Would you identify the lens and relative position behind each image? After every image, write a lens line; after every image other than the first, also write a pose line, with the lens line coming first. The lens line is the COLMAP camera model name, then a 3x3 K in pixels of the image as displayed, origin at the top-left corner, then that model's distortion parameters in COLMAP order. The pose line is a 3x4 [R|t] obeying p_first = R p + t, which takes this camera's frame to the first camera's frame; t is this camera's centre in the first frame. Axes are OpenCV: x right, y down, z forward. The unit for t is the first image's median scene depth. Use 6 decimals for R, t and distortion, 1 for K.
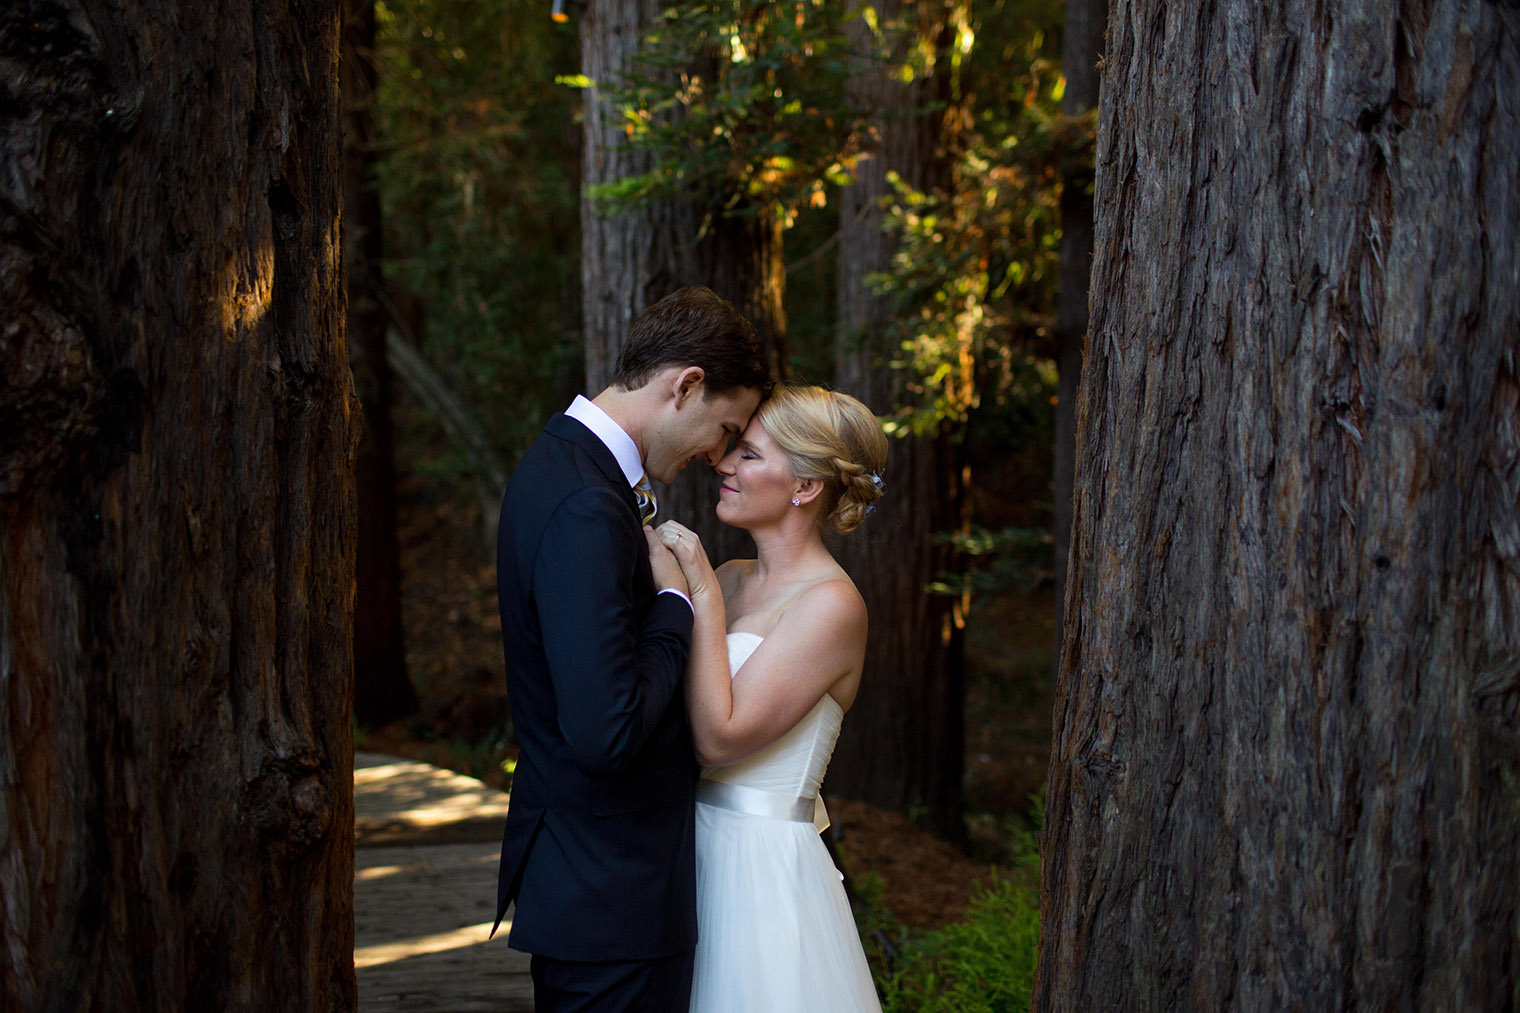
lens RADIAL K [[1445.3, 0, 758.7], [0, 1445.3, 480.9], [0, 0, 1]] dist [-0.106176, 0.144281]
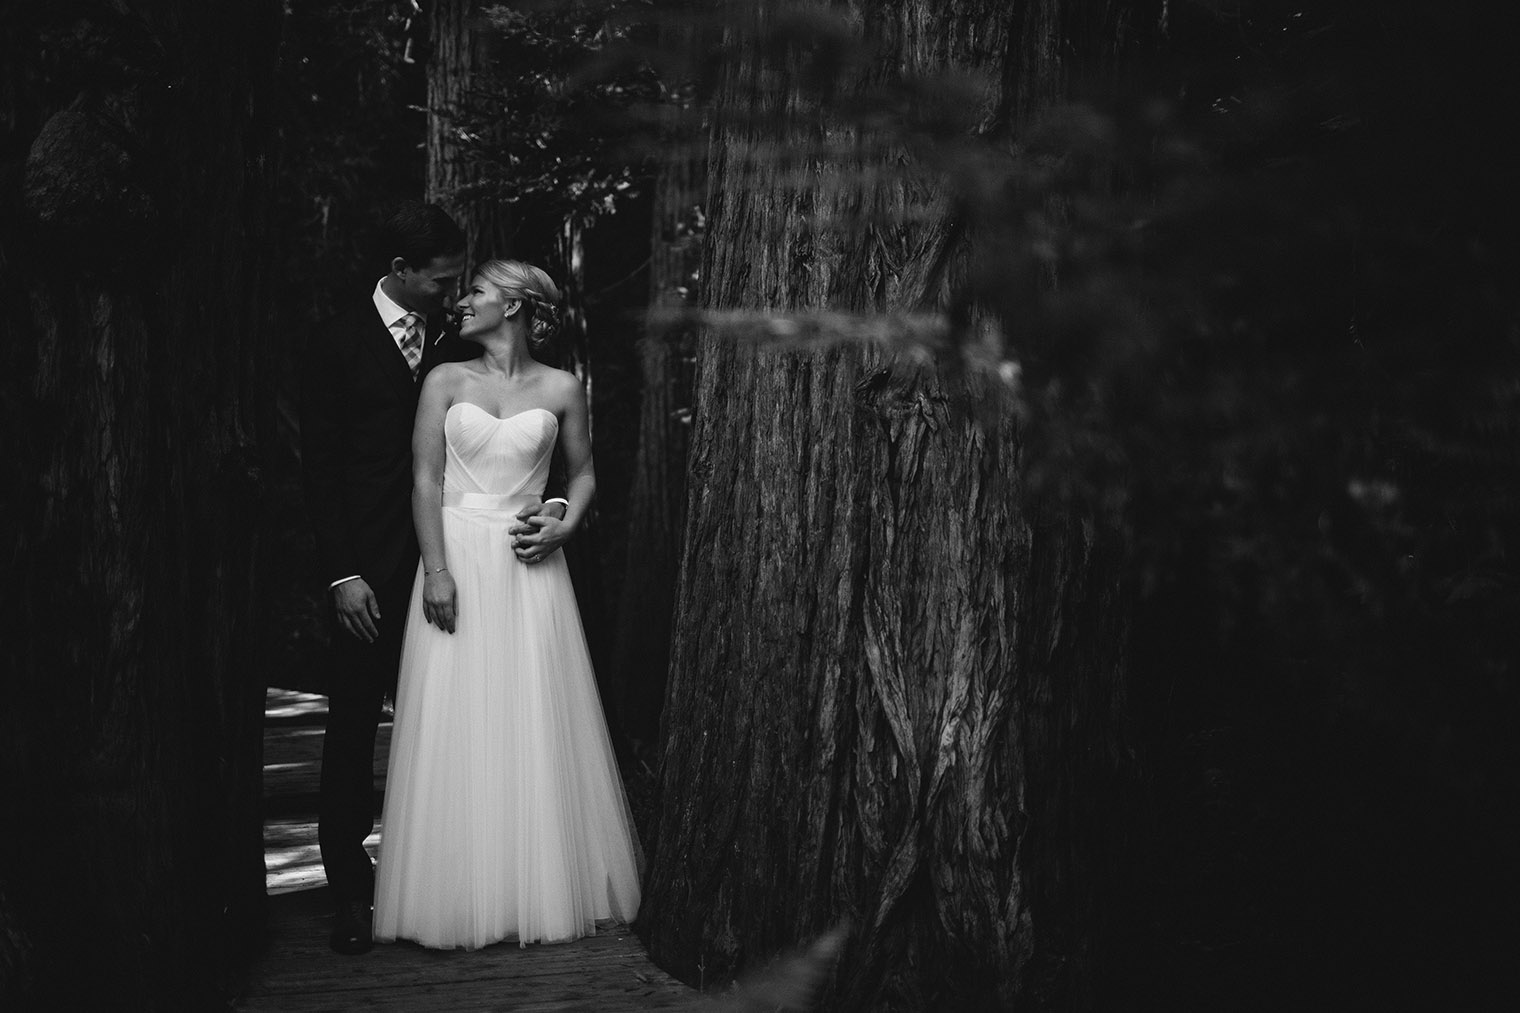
lens RADIAL K [[1445.3, 0, 758.7], [0, 1445.3, 480.9], [0, 0, 1]] dist [-0.106176, 0.144281]
pose [[0.994347, 0.013075, 0.105369, 0.131532], [-0.008825, 0.999132, -0.040699, 0.316880], [-0.105809, 0.039539, 0.993600, -0.898496]]
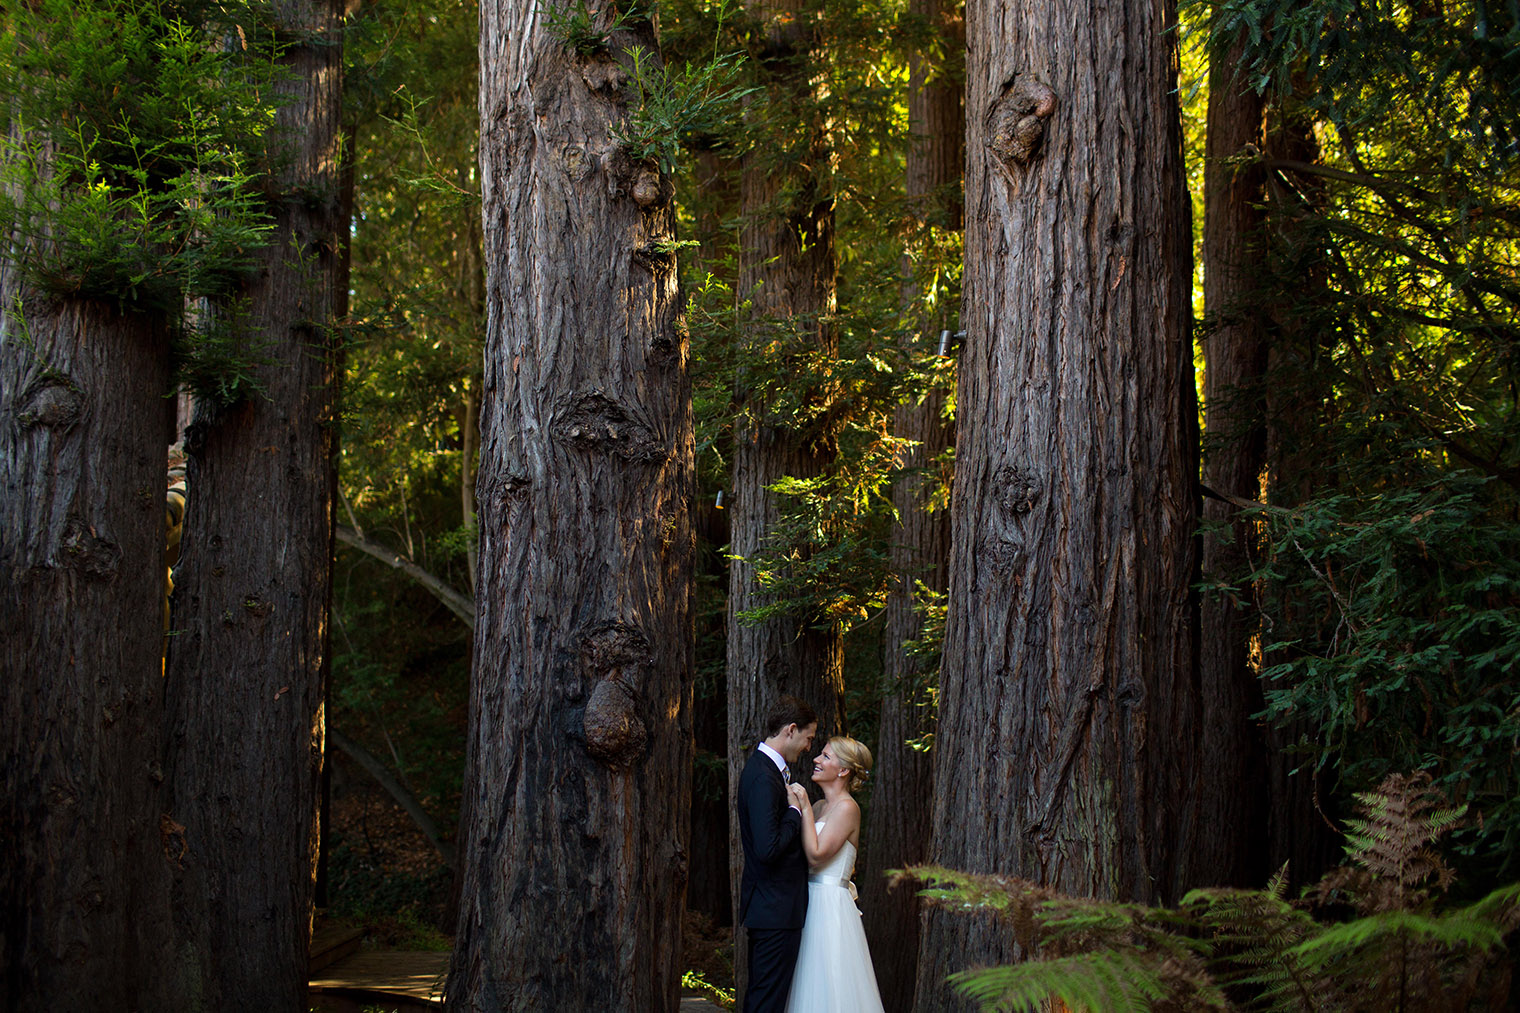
lens RADIAL K [[1445.3, 0, 758.7], [0, 1445.3, 480.9], [0, 0, 1]] dist [-0.106176, 0.144281]
pose [[0.998500, 0.020804, -0.050645, -0.004618], [-0.030960, 0.977448, -0.208894, 0.047698], [0.045157, 0.210149, 0.976626, -2.451521]]
